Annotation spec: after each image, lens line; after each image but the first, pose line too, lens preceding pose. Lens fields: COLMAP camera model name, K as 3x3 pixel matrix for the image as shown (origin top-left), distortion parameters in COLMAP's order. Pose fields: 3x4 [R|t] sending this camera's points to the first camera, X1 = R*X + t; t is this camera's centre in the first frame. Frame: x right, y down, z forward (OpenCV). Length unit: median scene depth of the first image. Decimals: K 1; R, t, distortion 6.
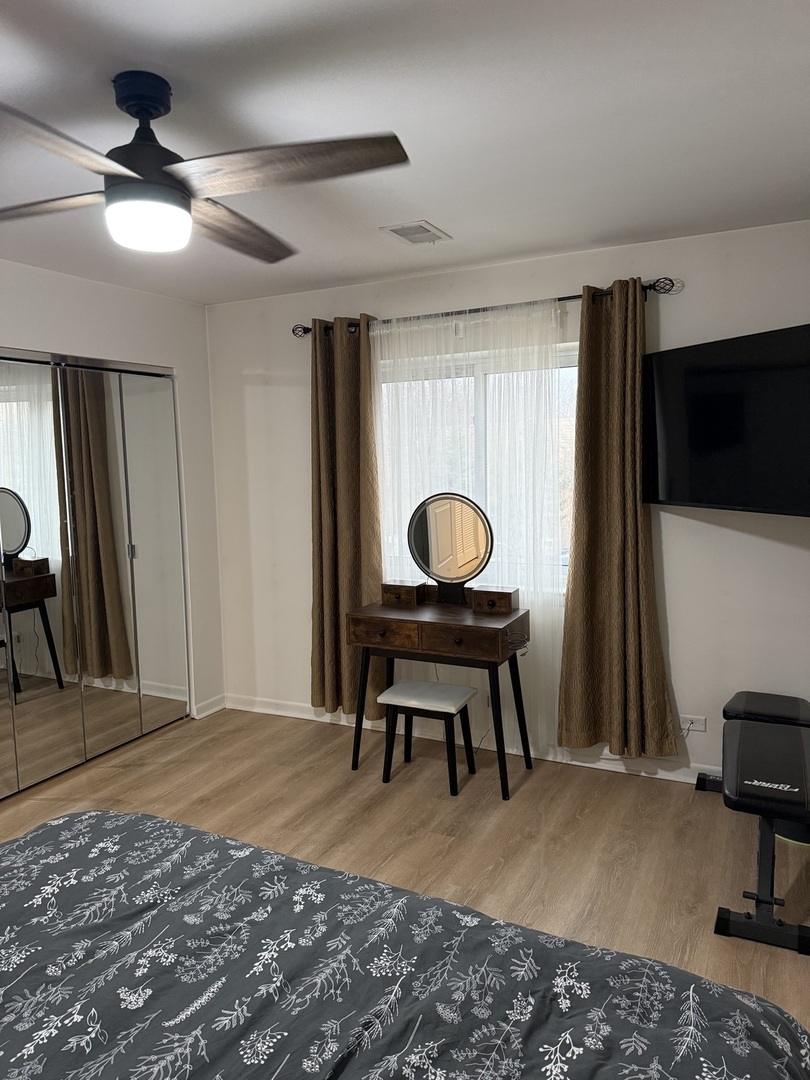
lens RADIAL K [[751.2, 0, 400.3], [0, 751.2, 534.7], [0, 0, 1]] dist [0.079773, -0.082391]
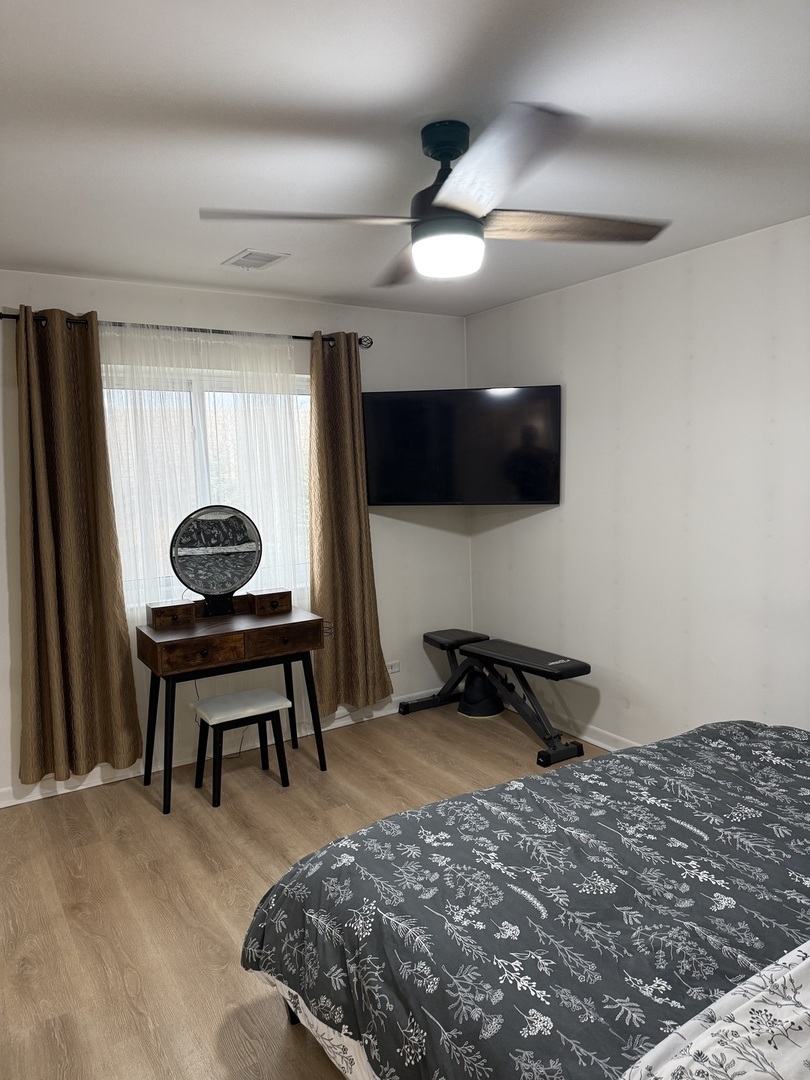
lens RADIAL K [[751.2, 0, 413.4], [0, 751.2, 537.6], [0, 0, 1]] dist [0.079773, -0.082391]
pose [[0.506237, -0.075935, 0.859045, -0.717885], [0.101088, 0.994474, 0.028335, -0.016185], [-0.856449, 0.072495, 0.511115, 0.266184]]
